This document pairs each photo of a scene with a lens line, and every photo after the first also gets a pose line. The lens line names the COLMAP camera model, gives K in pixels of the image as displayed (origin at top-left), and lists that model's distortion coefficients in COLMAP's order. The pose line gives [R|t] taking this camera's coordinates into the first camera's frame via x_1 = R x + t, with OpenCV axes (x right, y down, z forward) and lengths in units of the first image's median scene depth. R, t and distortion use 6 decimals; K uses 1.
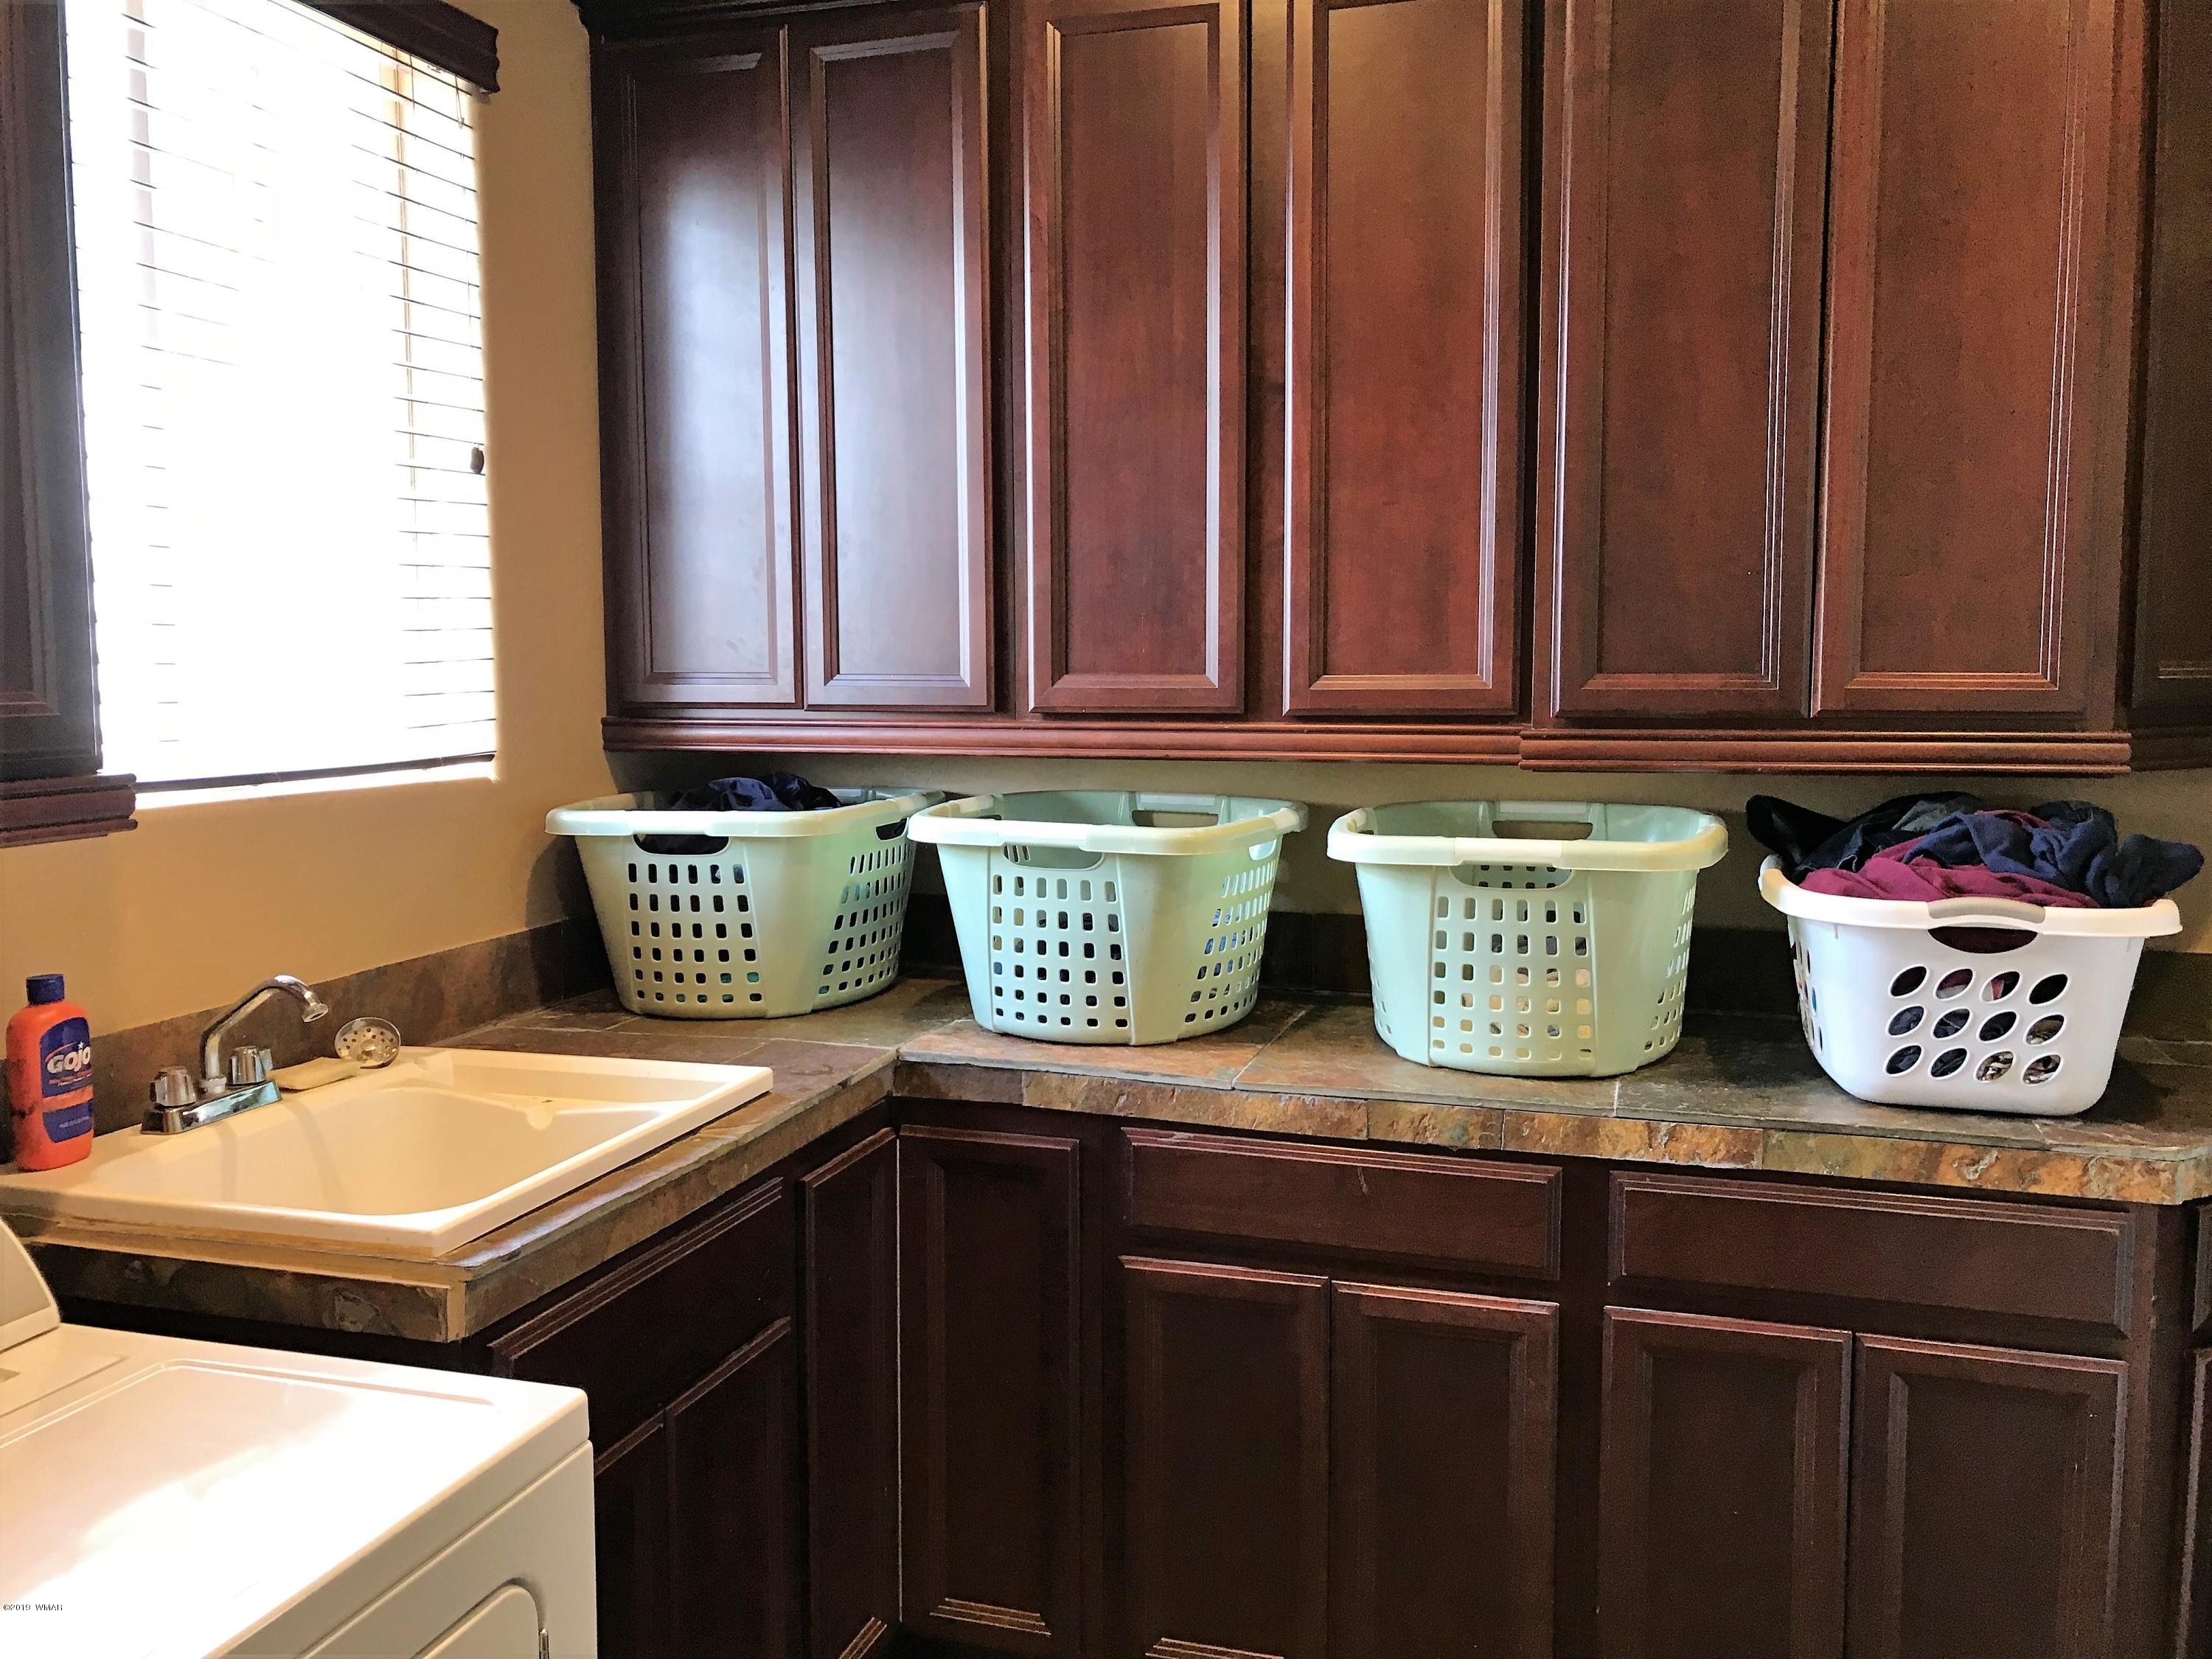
lens RADIAL K [[1830.8, 0, 1106.0], [0, 1830.8, 829.5], [0, 0, 1]] dist [0.016312, -0.000745]
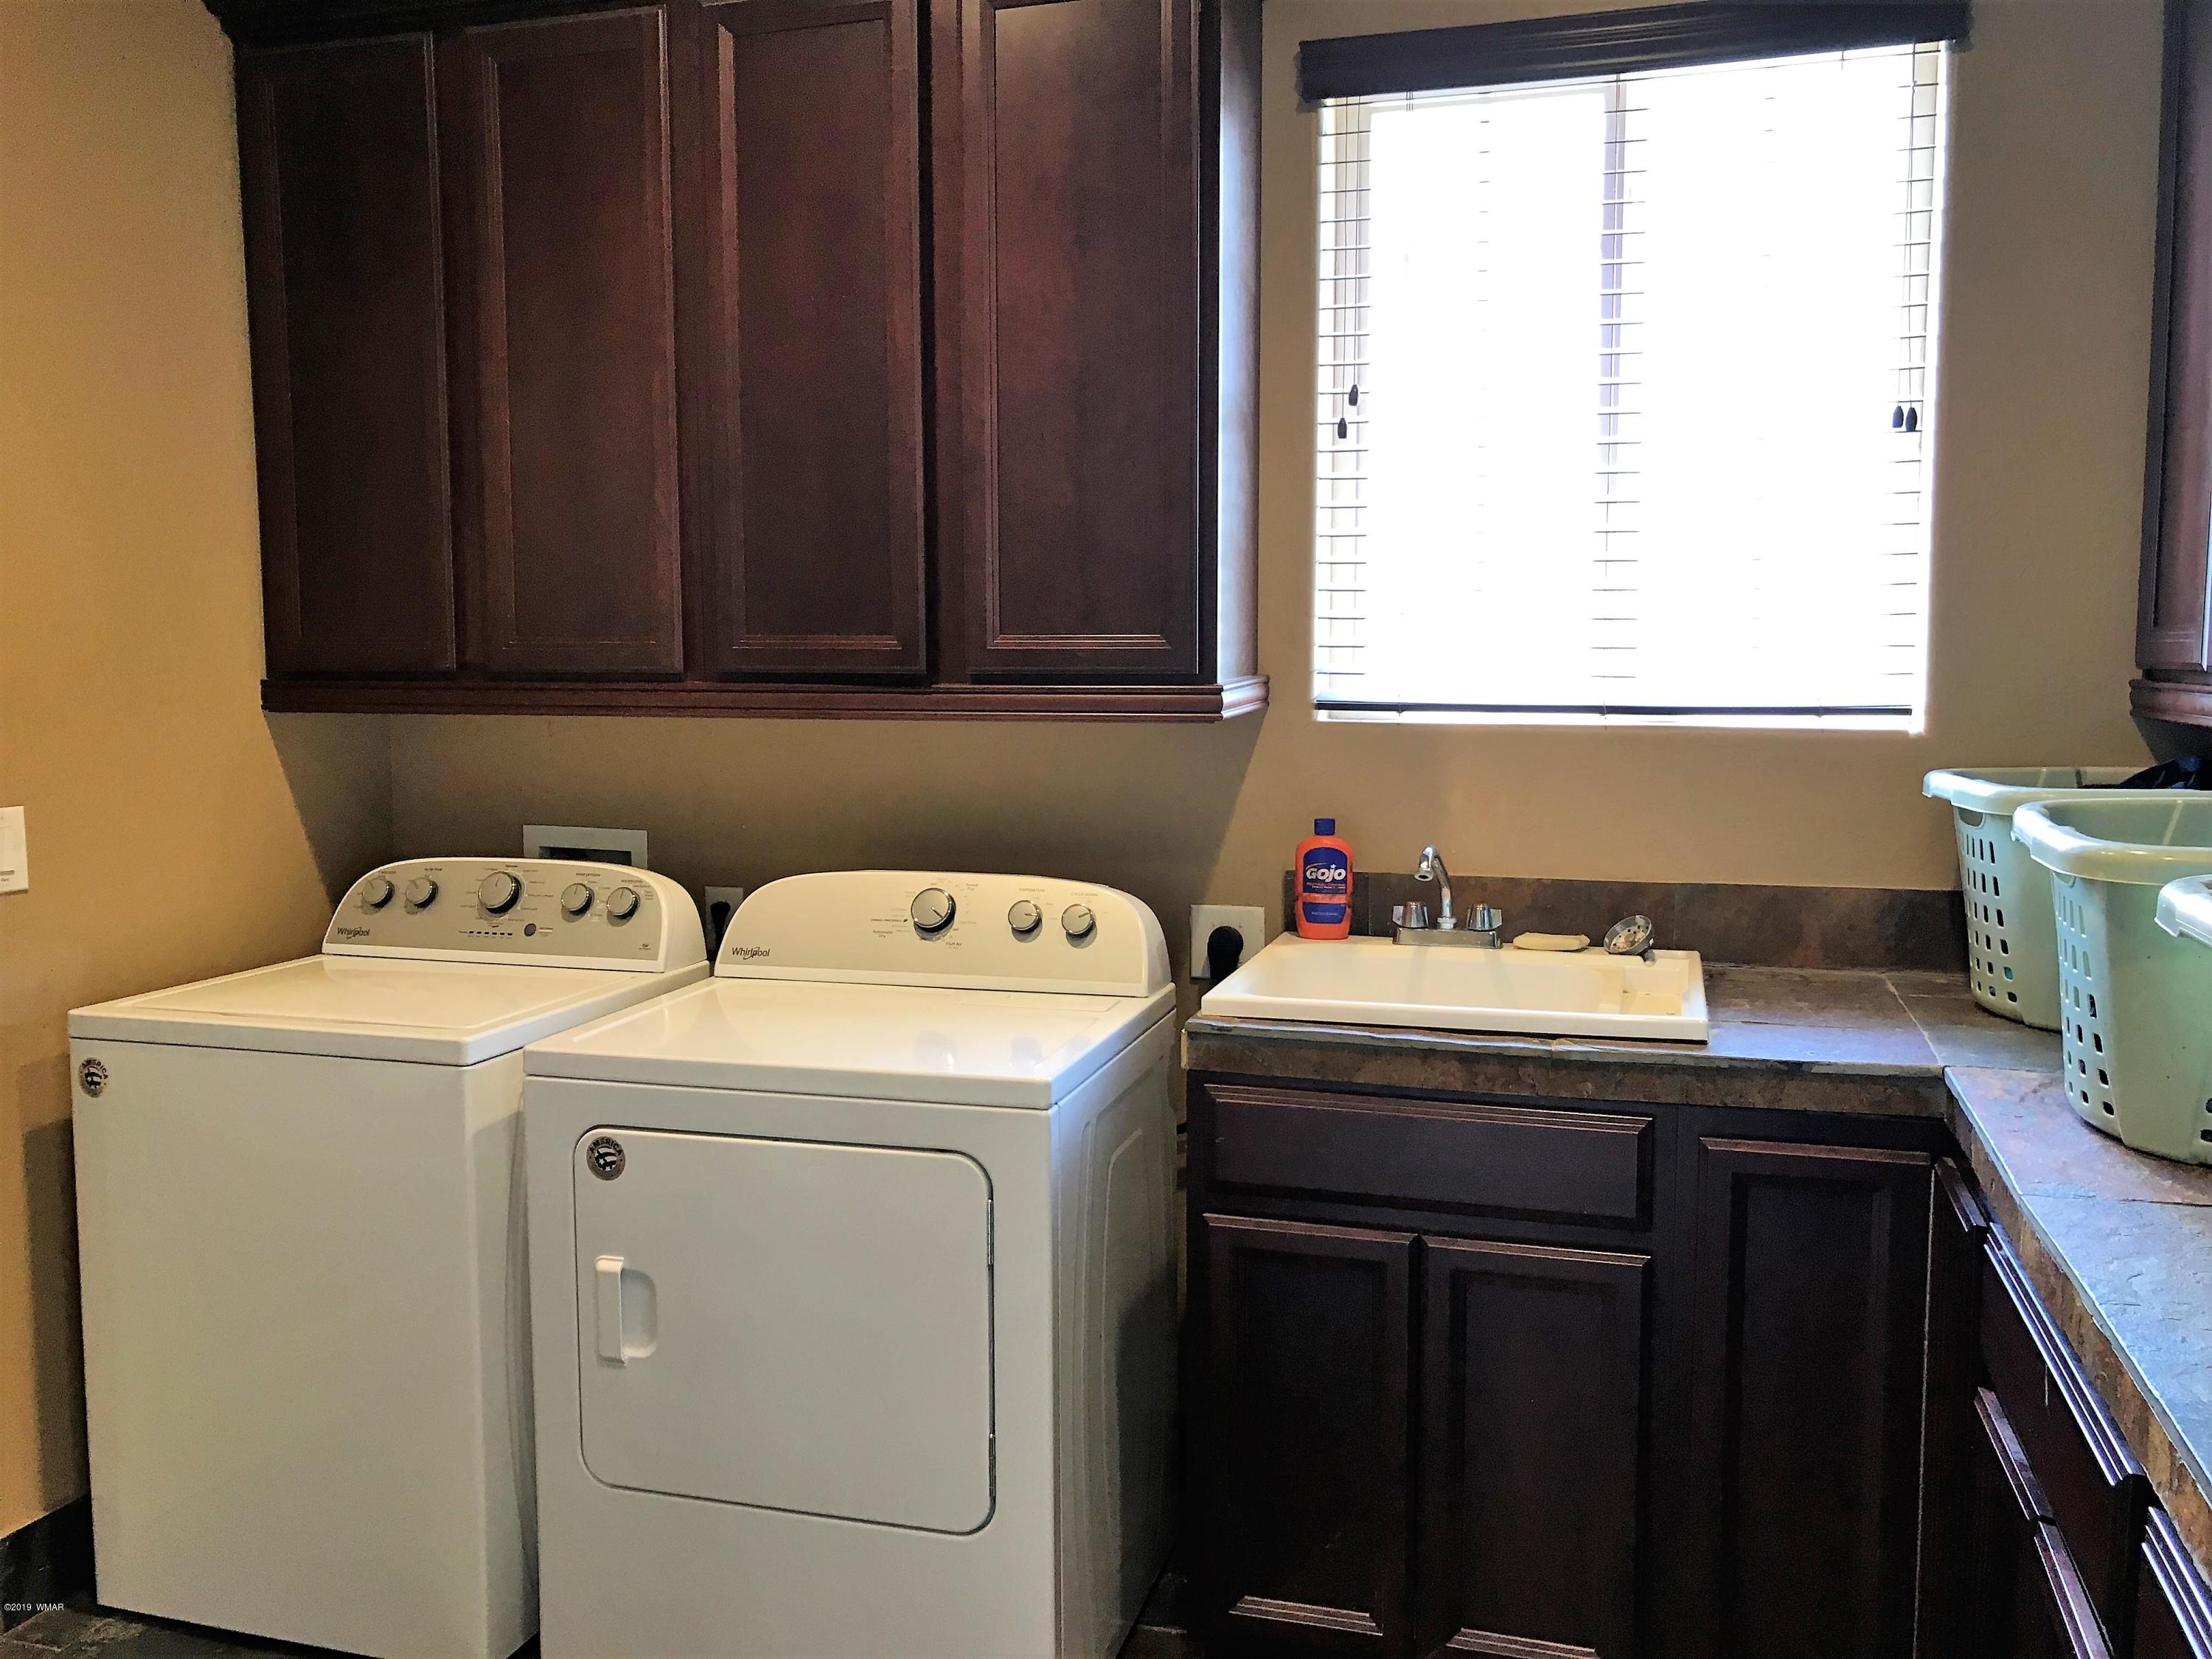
lens RADIAL K [[1810.9, 0, 1106.0], [0, 1810.9, 829.5], [0, 0, 1]] dist [-0.005326, -0.001097]
pose [[0.003451, 0.102516, -0.994725, 0.787624], [-0.096028, 0.990168, 0.101713, -0.040441], [0.995373, 0.095171, 0.013262, 0.659597]]
